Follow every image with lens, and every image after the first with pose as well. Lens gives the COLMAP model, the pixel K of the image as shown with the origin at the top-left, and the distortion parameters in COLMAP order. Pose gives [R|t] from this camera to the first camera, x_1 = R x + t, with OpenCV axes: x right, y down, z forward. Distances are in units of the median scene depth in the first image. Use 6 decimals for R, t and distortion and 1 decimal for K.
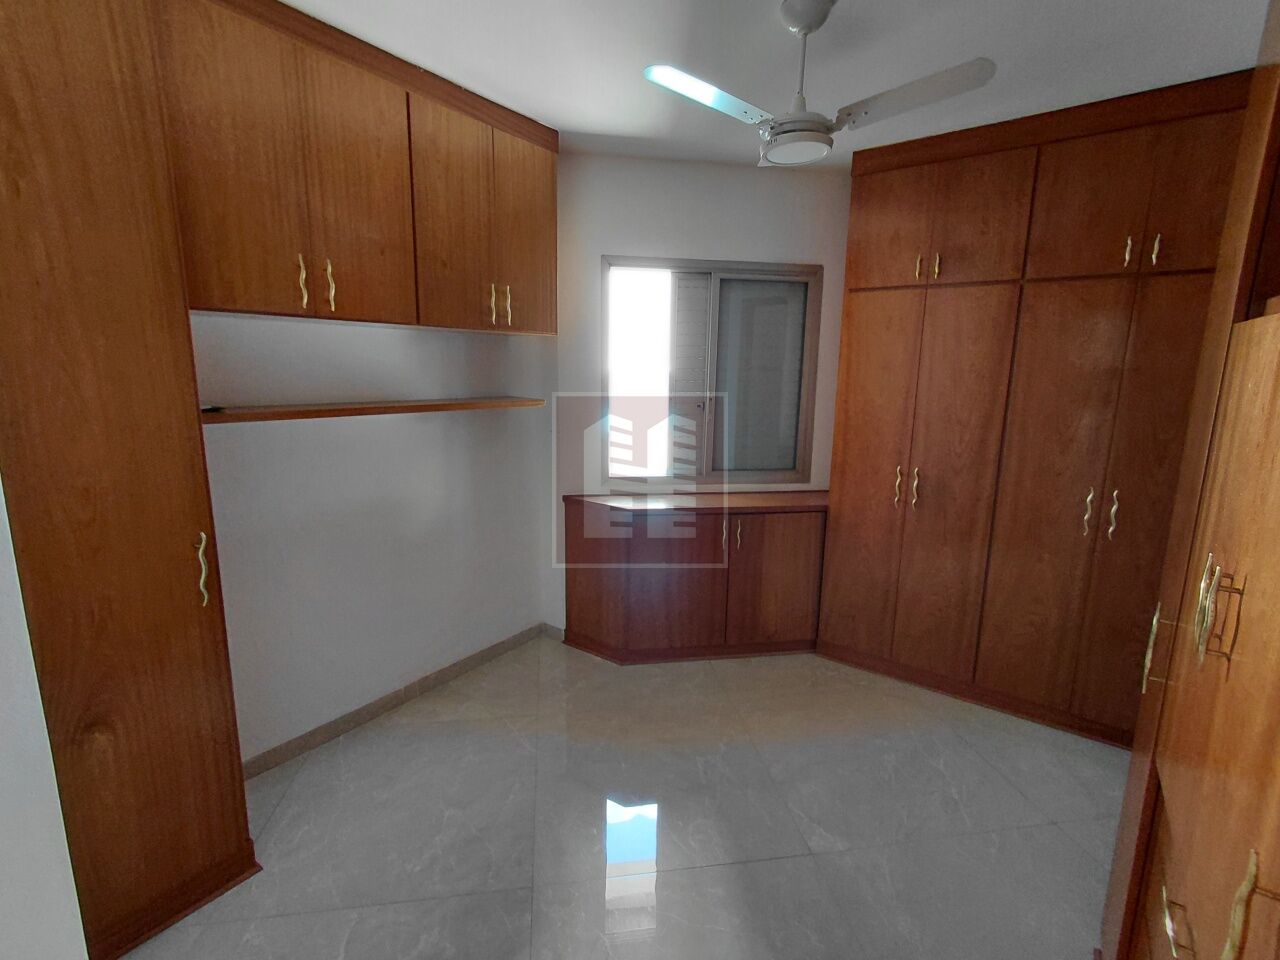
lens RADIAL K [[593.6, 0, 647.1], [0, 593.6, 476.9], [0, 0, 1]] dist [0.001832, -0.001247]
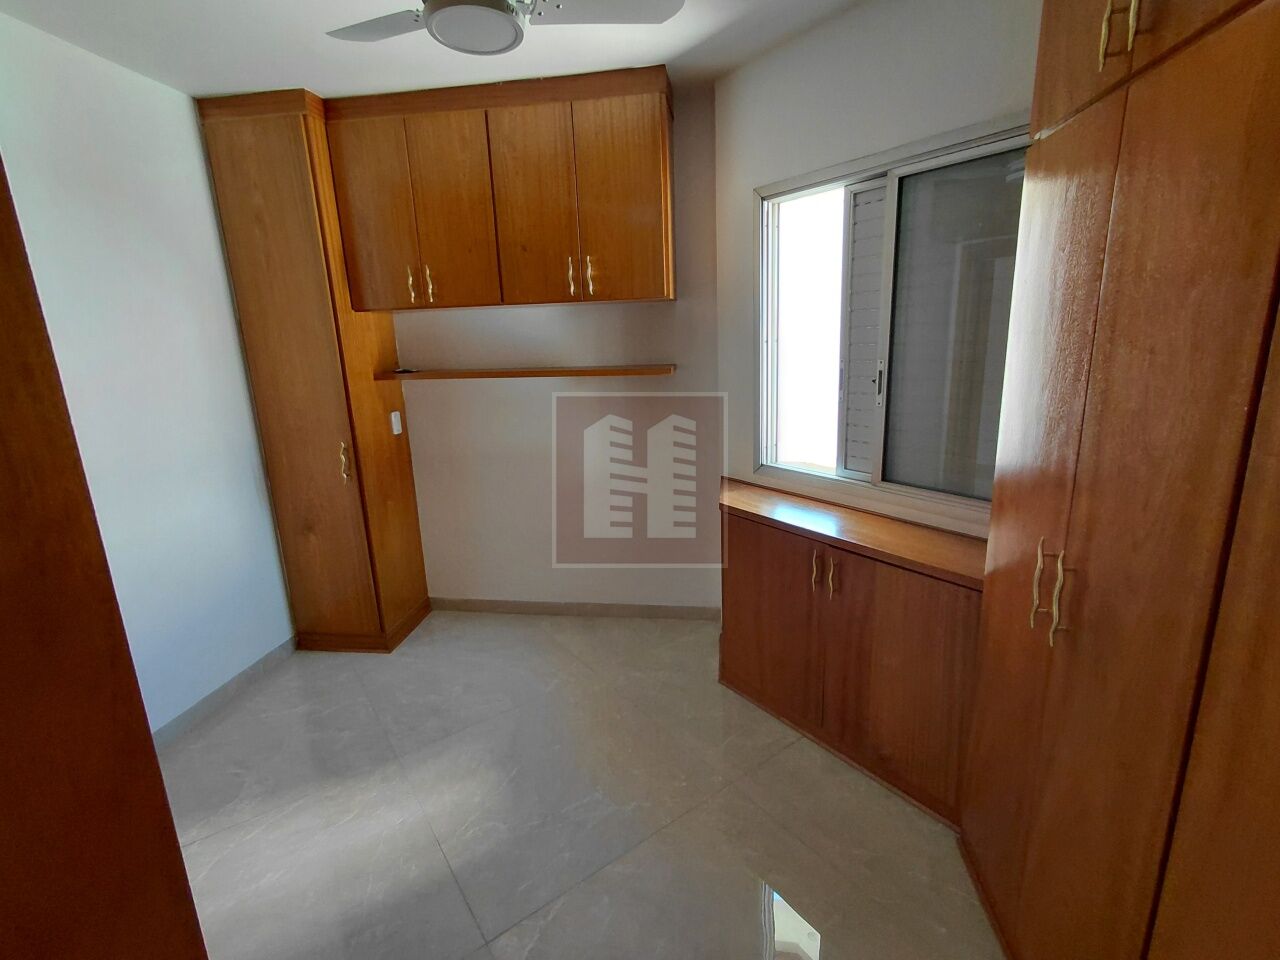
lens RADIAL K [[593.6, 0, 649.0], [0, 593.6, 475.6], [0, 0, 1]] dist [0.001832, -0.001247]
pose [[0.457455, 0.172668, -0.872308, 0.767115], [-0.124205, 0.983757, 0.129594, -0.092966], [0.880516, 0.049061, 0.471471, 0.620705]]
